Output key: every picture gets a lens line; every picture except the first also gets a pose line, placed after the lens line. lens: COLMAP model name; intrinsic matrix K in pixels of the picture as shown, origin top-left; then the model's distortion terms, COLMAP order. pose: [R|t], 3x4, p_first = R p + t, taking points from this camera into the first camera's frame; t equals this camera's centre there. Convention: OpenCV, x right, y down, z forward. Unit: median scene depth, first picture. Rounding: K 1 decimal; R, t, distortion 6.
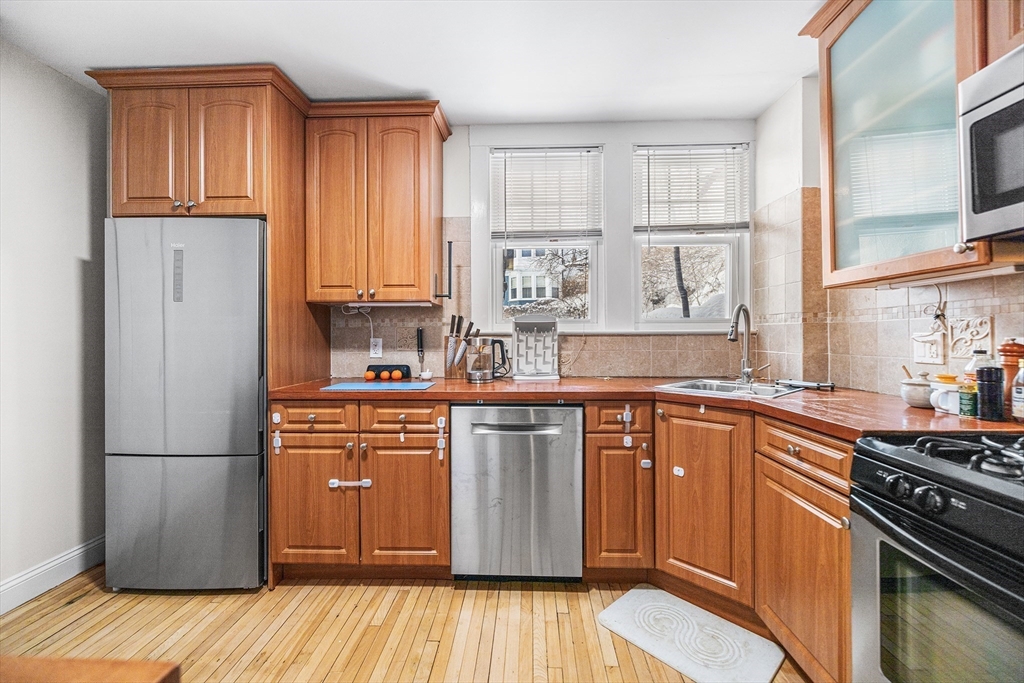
lens RADIAL K [[431.2, 0, 510.2], [0, 431.2, 335.0], [0, 0, 1]] dist [0.001532, 0.000054]
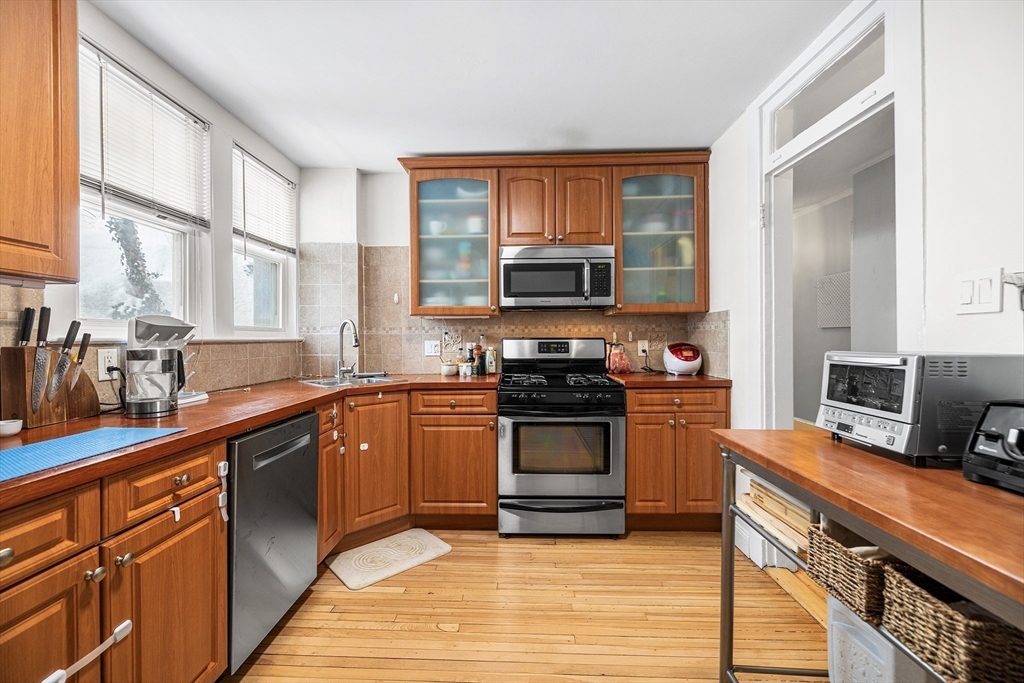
lens RADIAL K [[431.2, 0, 510.2], [0, 431.2, 335.0], [0, 0, 1]] dist [0.001532, 0.000054]
pose [[-0.023921, 0.012137, 0.999640, -0.875246], [0.001457, 0.999926, -0.012106, -0.005885], [-0.999713, 0.001167, -0.023937, 0.550749]]
